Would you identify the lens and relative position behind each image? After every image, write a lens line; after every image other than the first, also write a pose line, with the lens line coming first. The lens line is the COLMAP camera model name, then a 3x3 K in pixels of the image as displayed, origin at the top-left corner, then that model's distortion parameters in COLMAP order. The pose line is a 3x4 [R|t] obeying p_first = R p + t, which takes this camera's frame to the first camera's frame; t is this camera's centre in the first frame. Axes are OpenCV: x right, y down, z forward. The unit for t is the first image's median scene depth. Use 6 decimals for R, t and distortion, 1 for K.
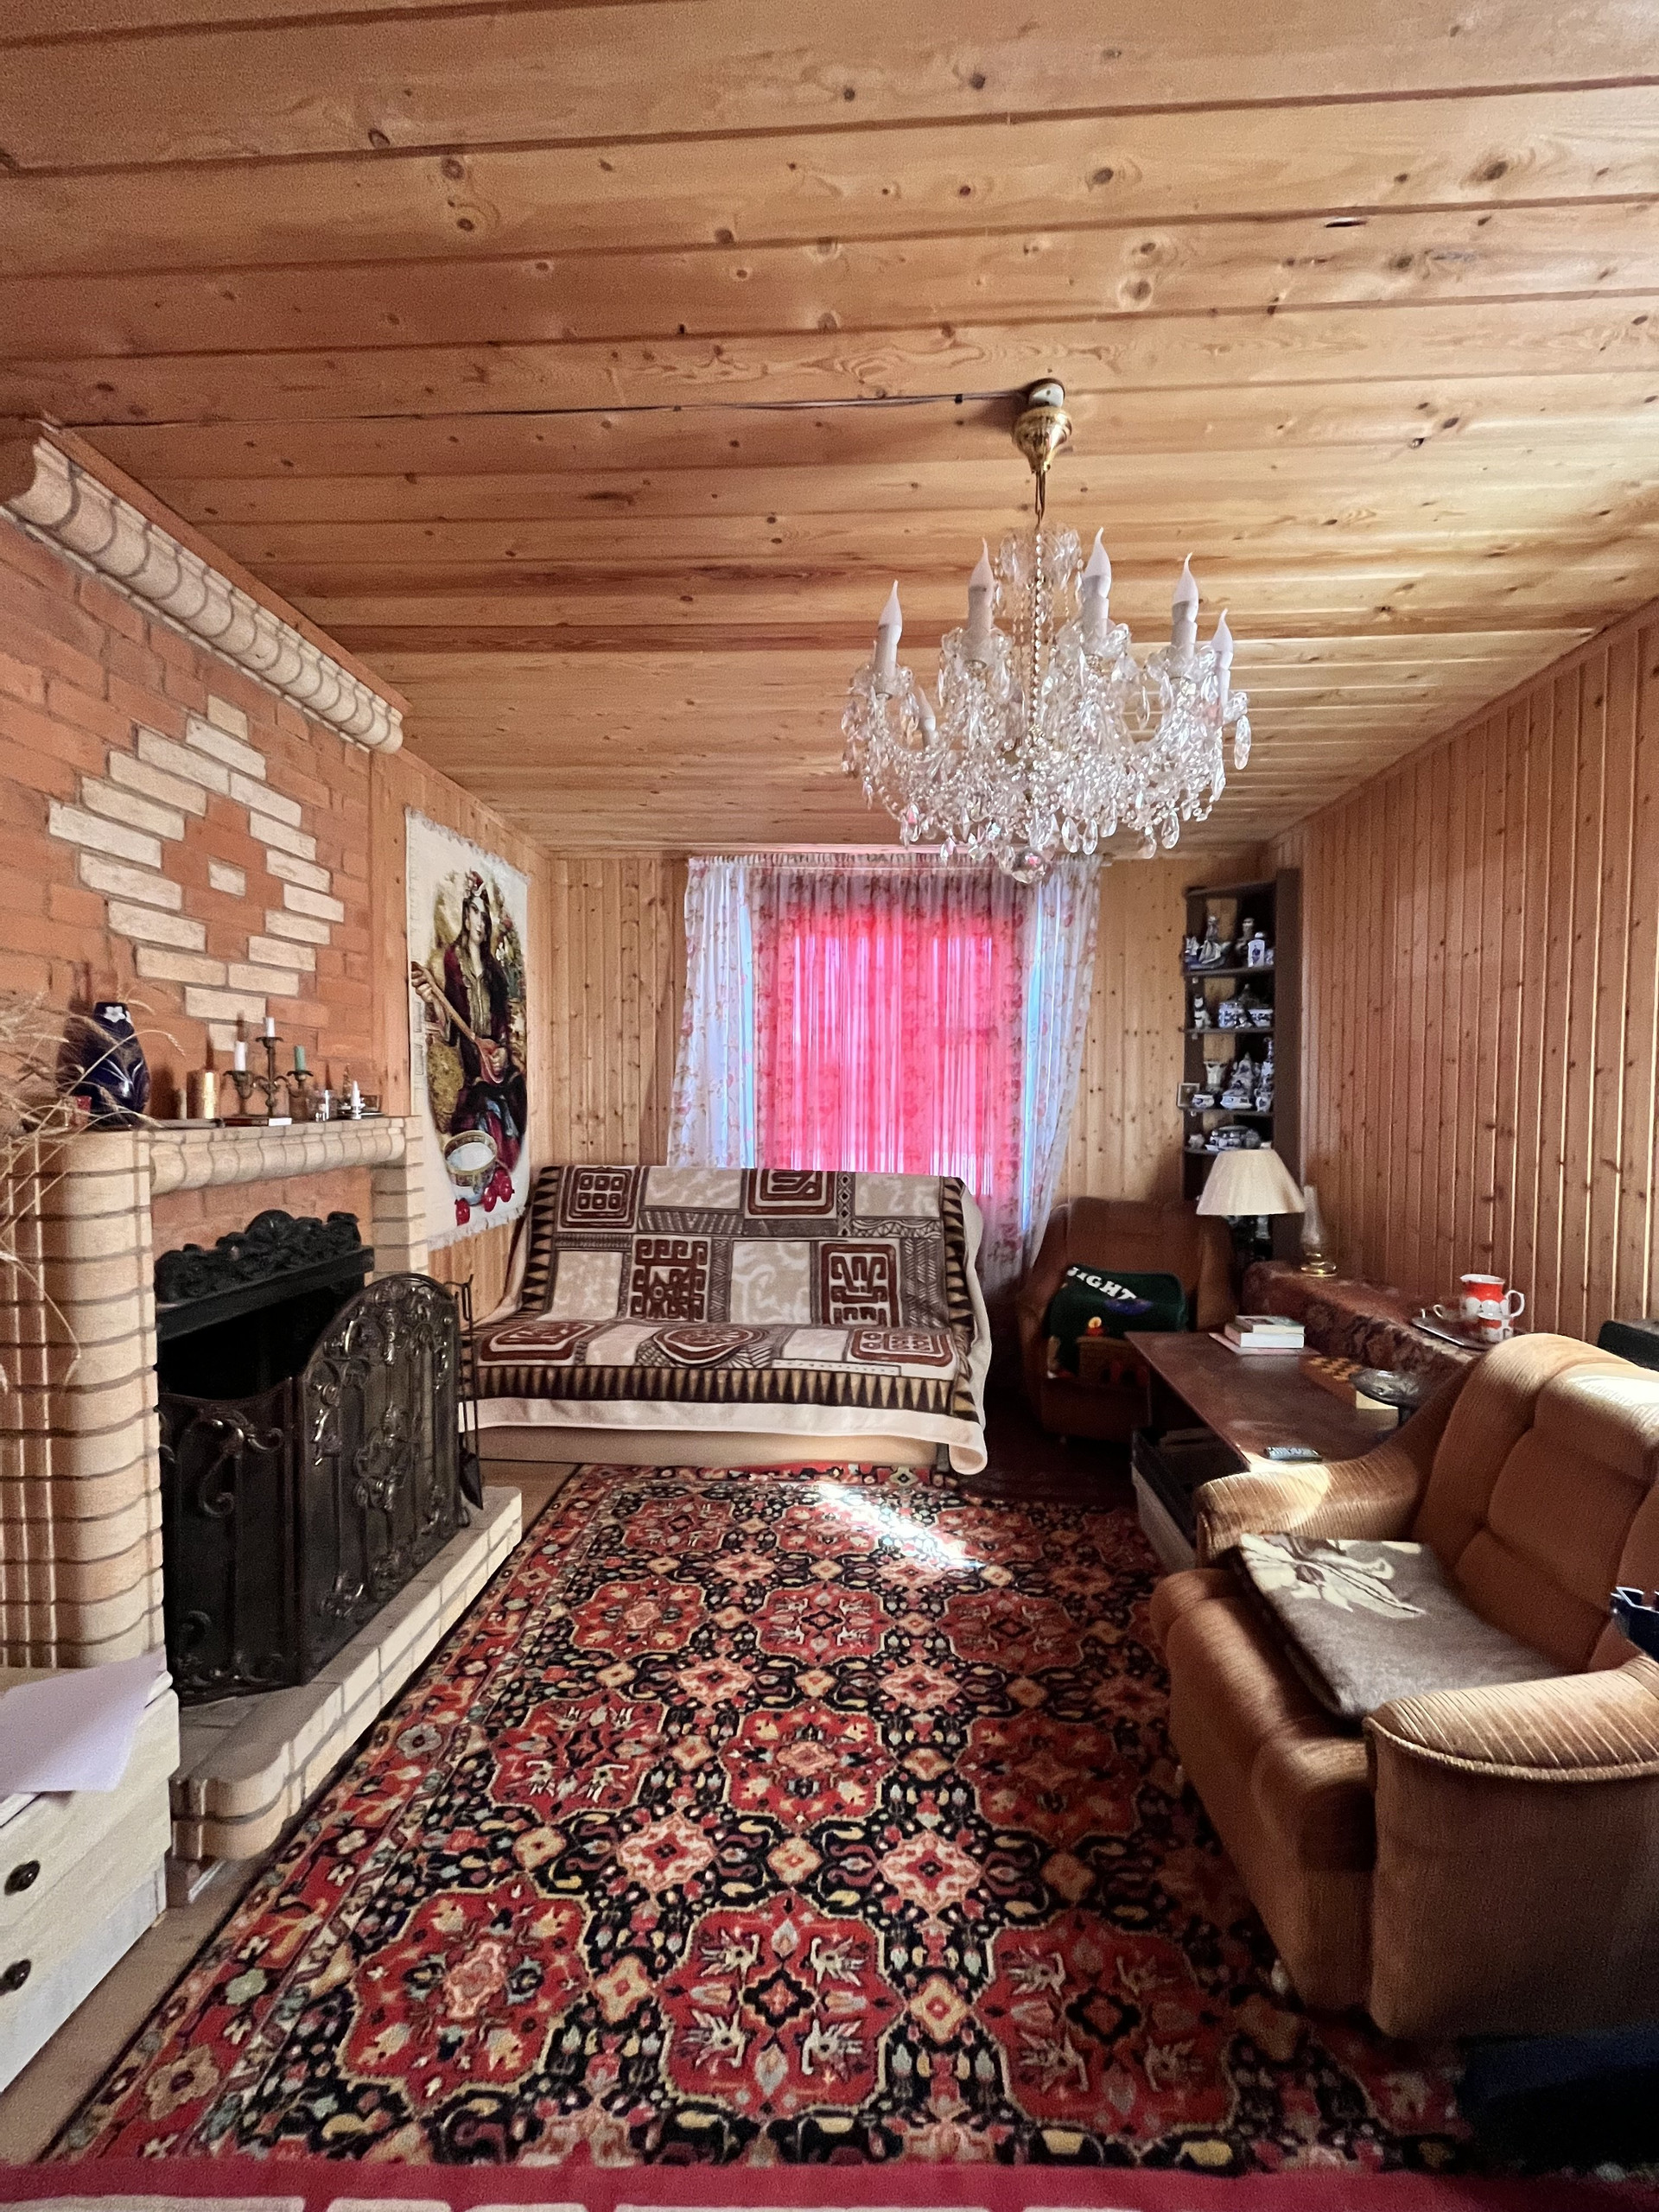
lens RADIAL K [[891.2, 0, 837.9], [0, 891.2, 1098.9], [0, 0, 1]] dist [-0.002187, 0.000036]
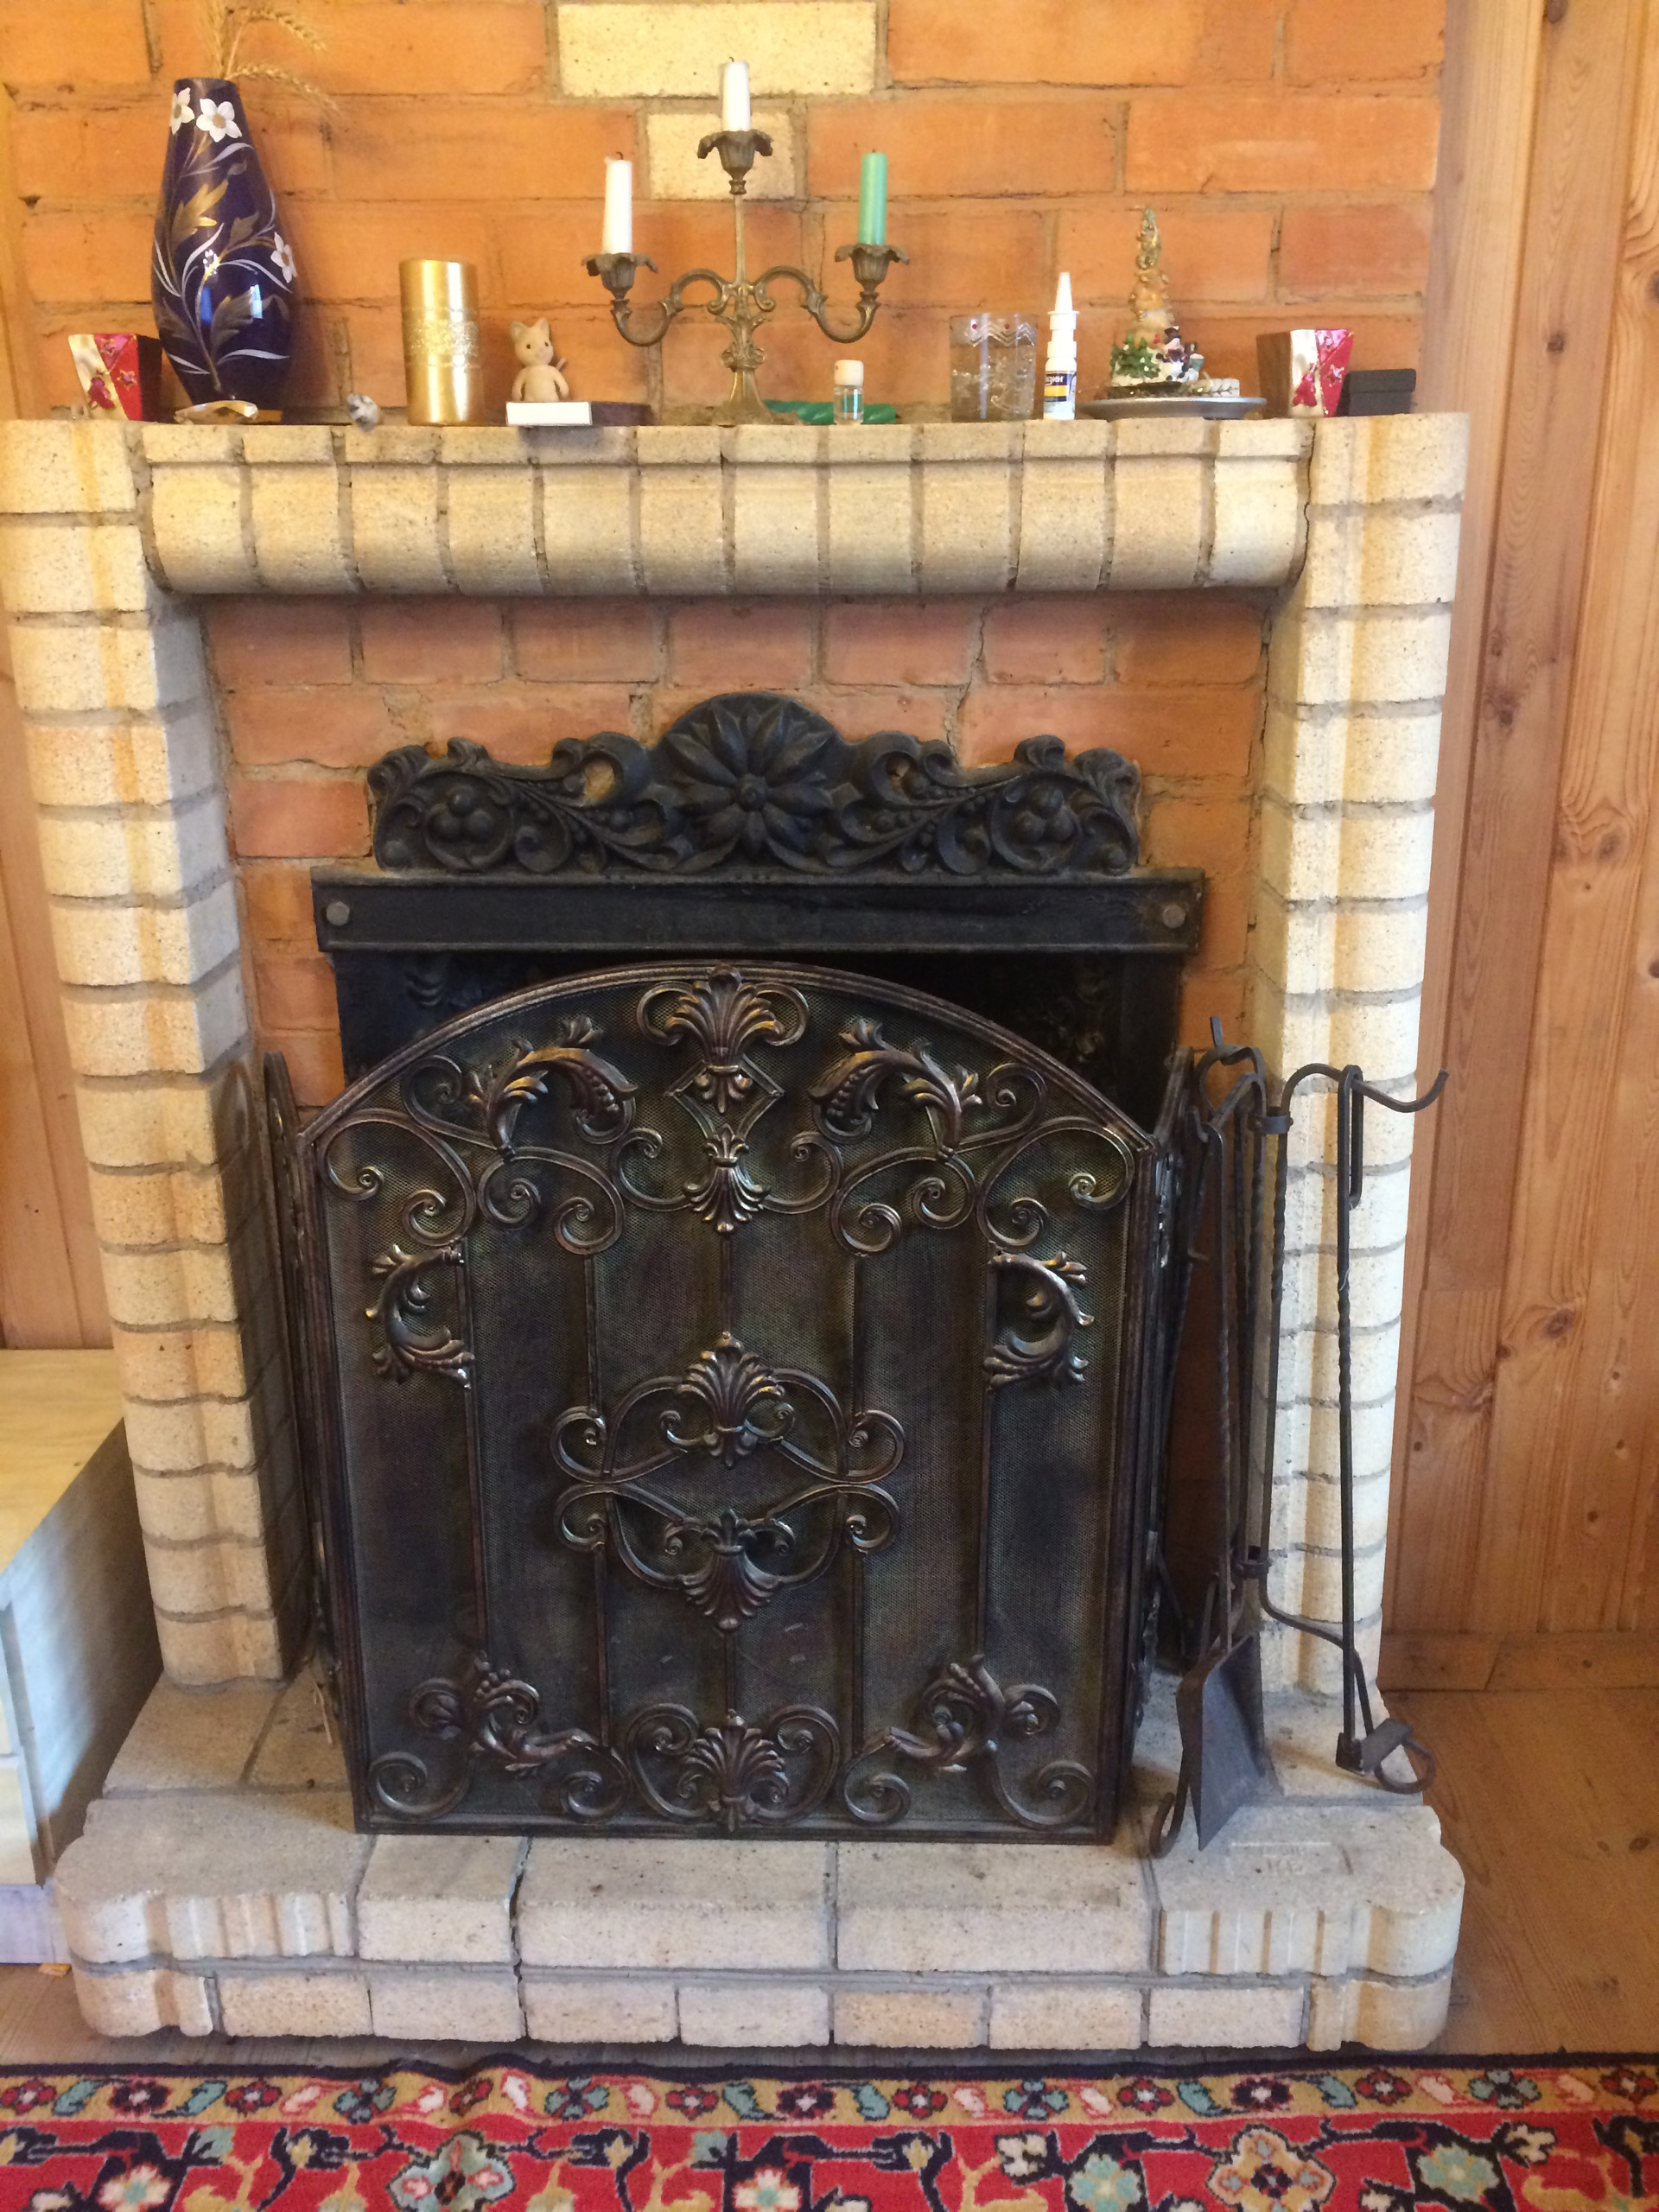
lens RADIAL K [[1879.4, 0, 831.3], [0, 1879.4, 1097.9], [0, 0, 1]] dist [0.093491, -0.117551]
pose [[0.049092, 0.319601, -0.946280, 0.147214], [-0.012124, 0.947543, 0.319398, 0.042981], [0.998721, -0.004208, 0.050392, 1.160435]]
